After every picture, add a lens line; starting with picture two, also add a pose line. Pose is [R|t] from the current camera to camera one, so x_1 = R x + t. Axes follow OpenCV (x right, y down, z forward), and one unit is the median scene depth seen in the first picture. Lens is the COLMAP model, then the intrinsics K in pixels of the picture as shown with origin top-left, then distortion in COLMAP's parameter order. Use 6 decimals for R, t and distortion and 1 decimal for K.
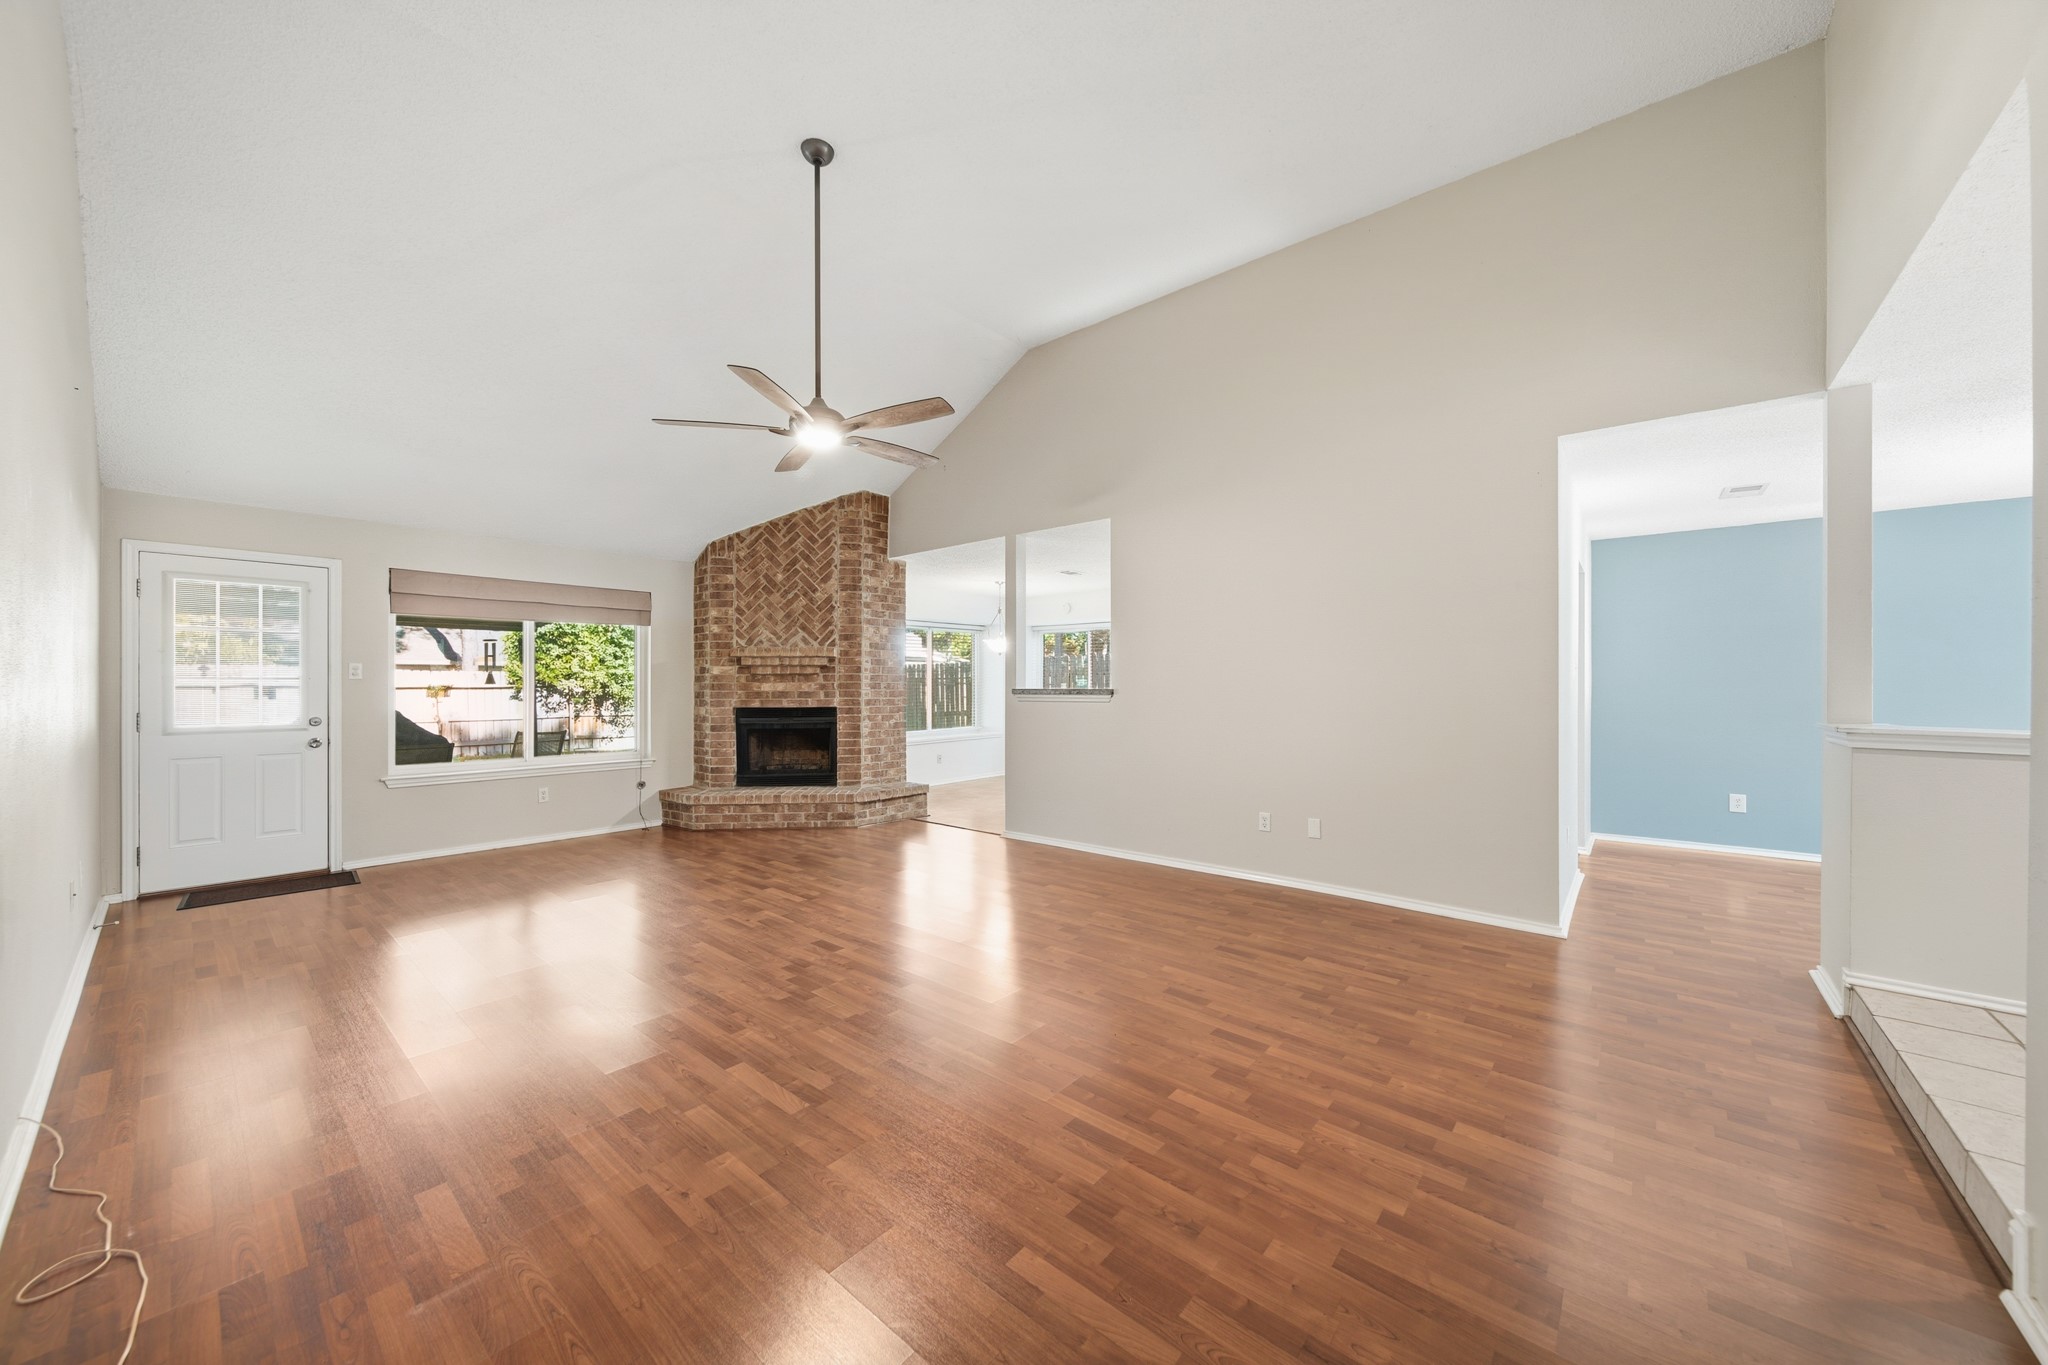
lens RADIAL K [[728.3, 0, 1023.6], [0, 728.3, 682.4], [0, 0, 1]] dist [-0.001631, -0.000147]
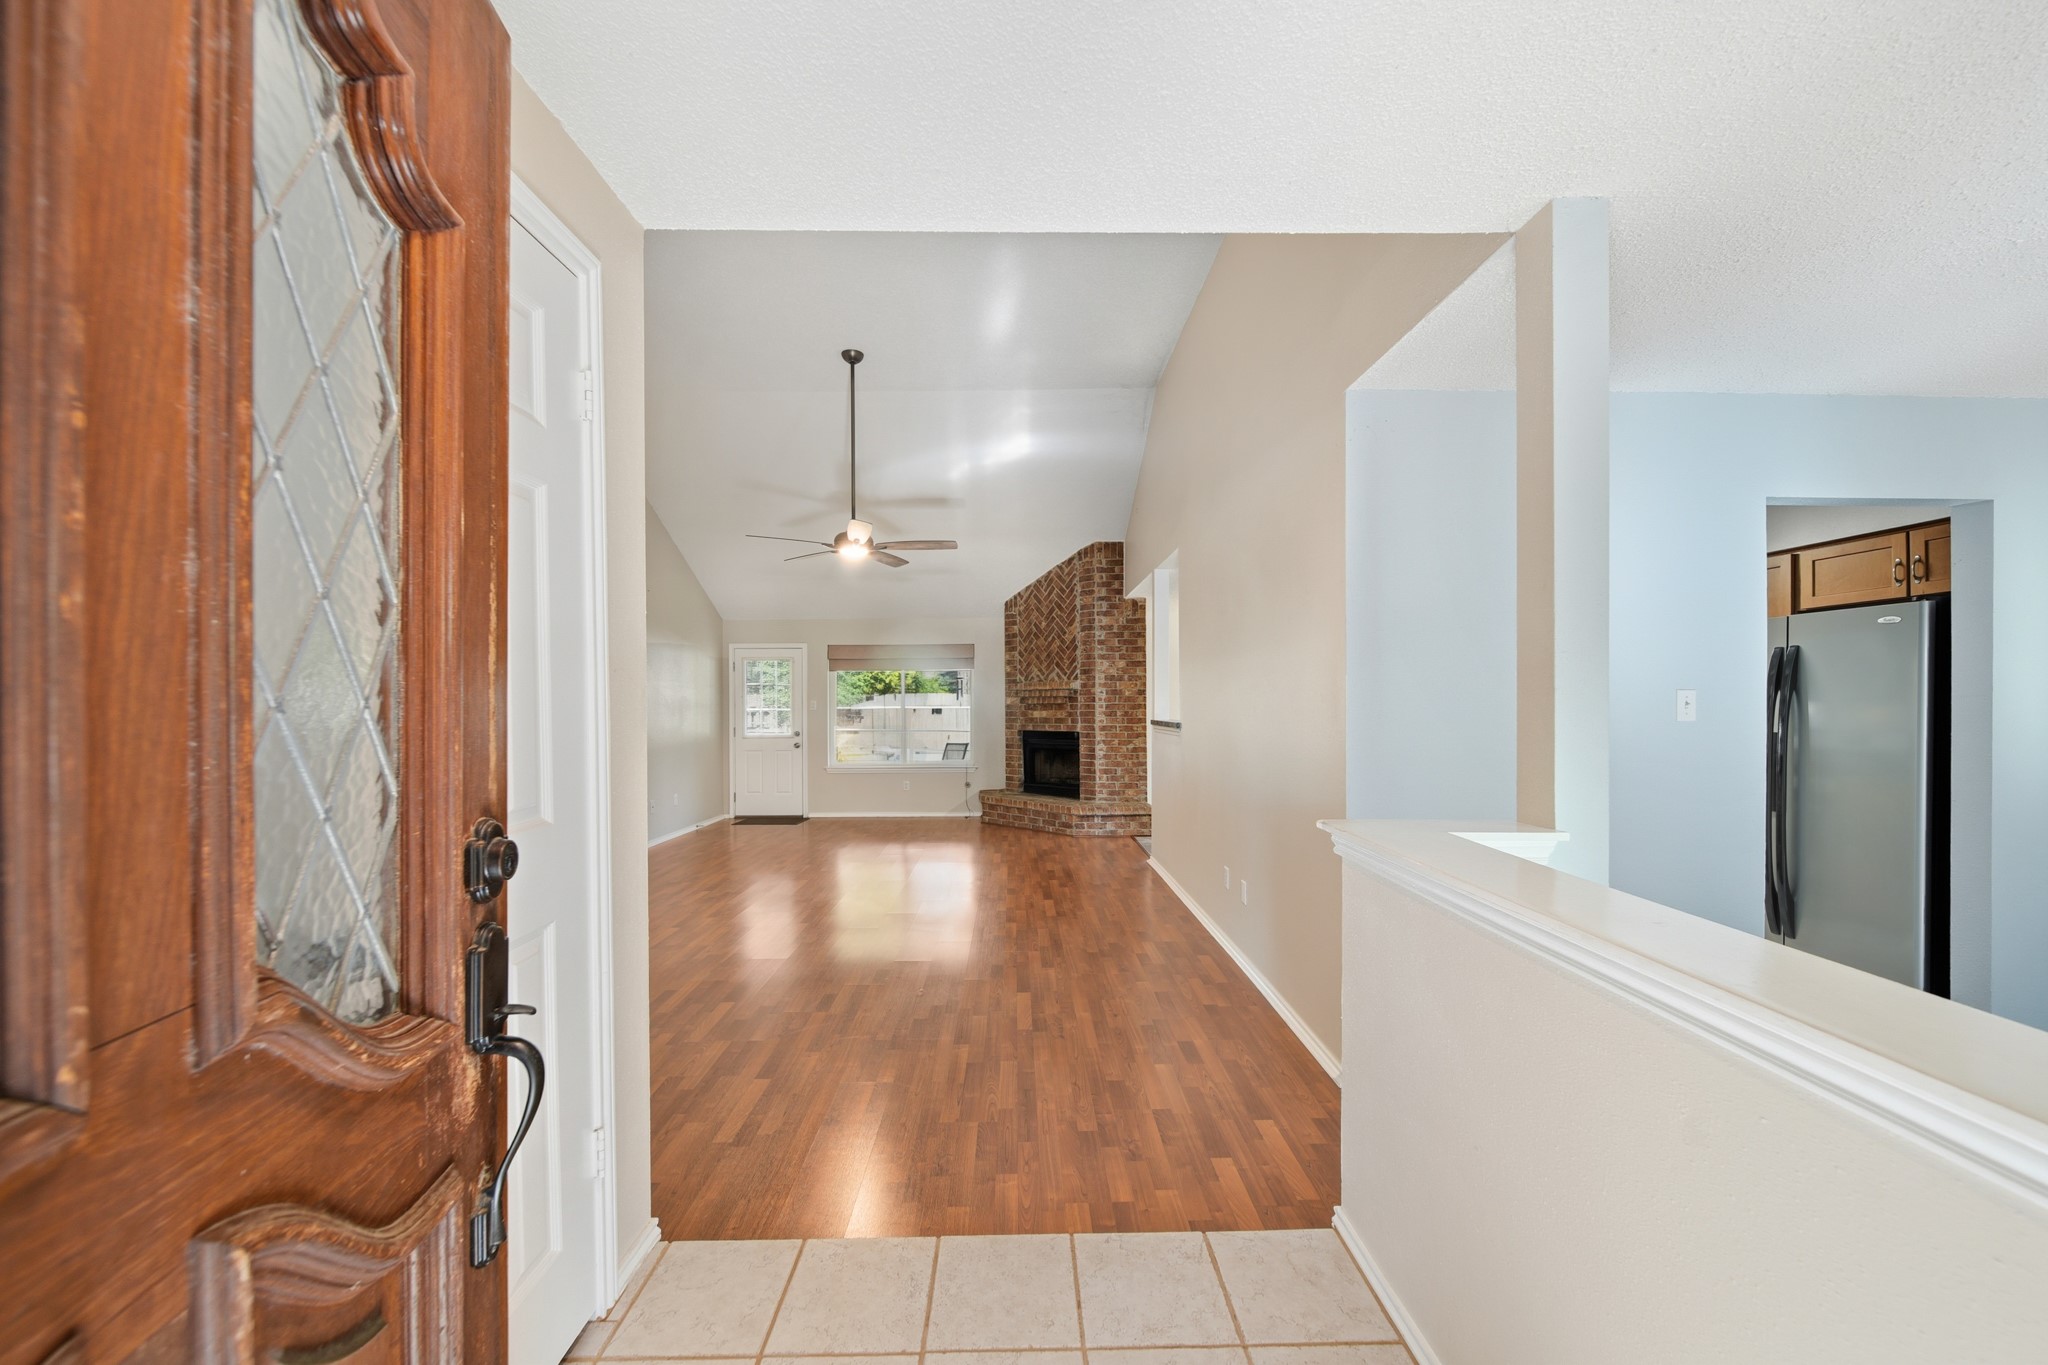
lens RADIAL K [[748.2, 0, 1019.9], [0, 748.2, 697.3], [0, 0, 1]] dist [-0.000219, -0.000028]
pose [[0.658079, -0.007538, -0.752911, 0.581381], [0.011002, 0.999939, -0.000395, -0.021936], [0.752868, -0.008023, 0.658122, 0.141350]]
